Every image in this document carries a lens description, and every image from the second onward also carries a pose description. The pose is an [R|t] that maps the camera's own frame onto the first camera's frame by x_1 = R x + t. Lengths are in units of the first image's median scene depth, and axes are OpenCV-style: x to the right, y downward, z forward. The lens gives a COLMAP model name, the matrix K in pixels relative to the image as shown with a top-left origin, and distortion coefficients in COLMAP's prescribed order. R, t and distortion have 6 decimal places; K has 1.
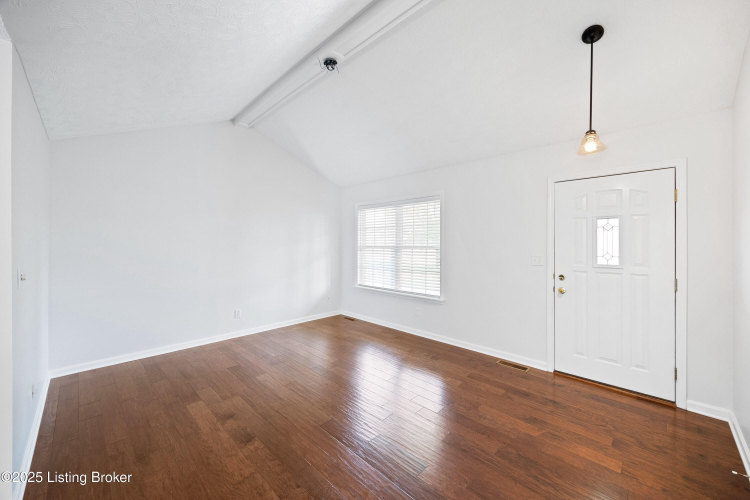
lens RADIAL K [[290.9, 0, 376.5], [0, 290.9, 243.4], [0, 0, 1]] dist [-0.000597, 0.000006]
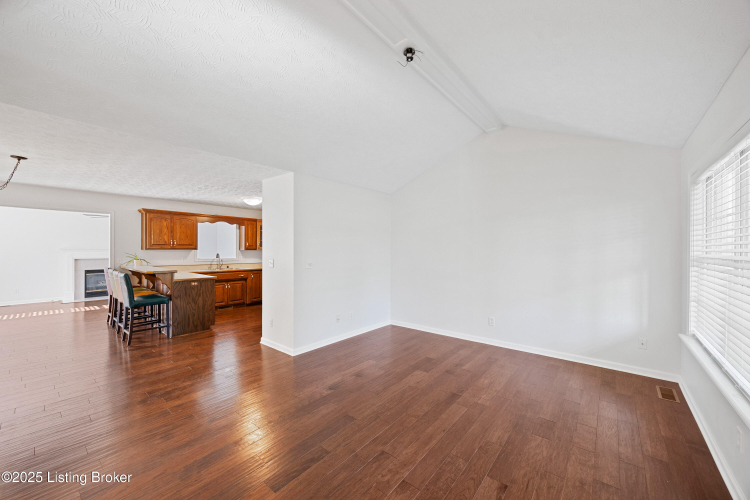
lens RADIAL K [[286.5, 0, 376.6], [0, 286.5, 250.6], [0, 0, 1]] dist [-0.007322, 0.000014]
pose [[0.087246, 0.003883, -0.996179, 0.638670], [-0.004790, 0.999982, 0.003478, -0.003603], [0.996175, 0.004468, 0.087263, 0.719123]]
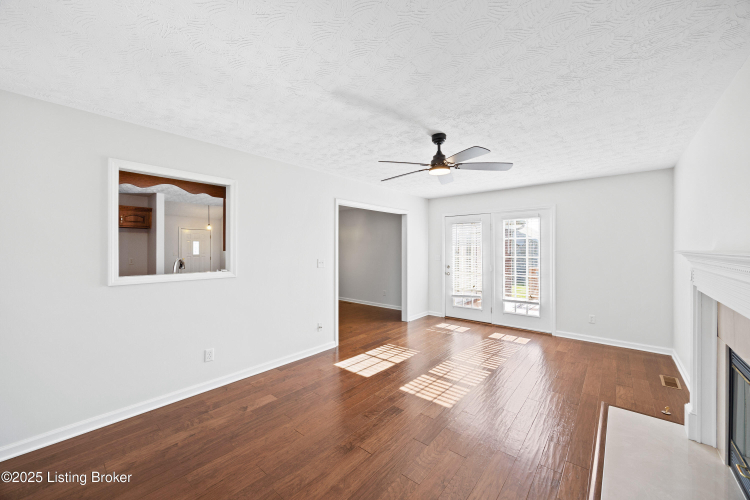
lens RADIAL K [[286.5, 0, 376.6], [0, 286.5, 250.6], [0, 0, 1]] dist [-0.007322, 0.000014]
pose [[-0.077630, -0.008377, 0.996947, -2.544506], [-0.002167, 0.999964, 0.008233, -0.004679], [-0.996980, -0.001521, -0.077646, -0.824772]]
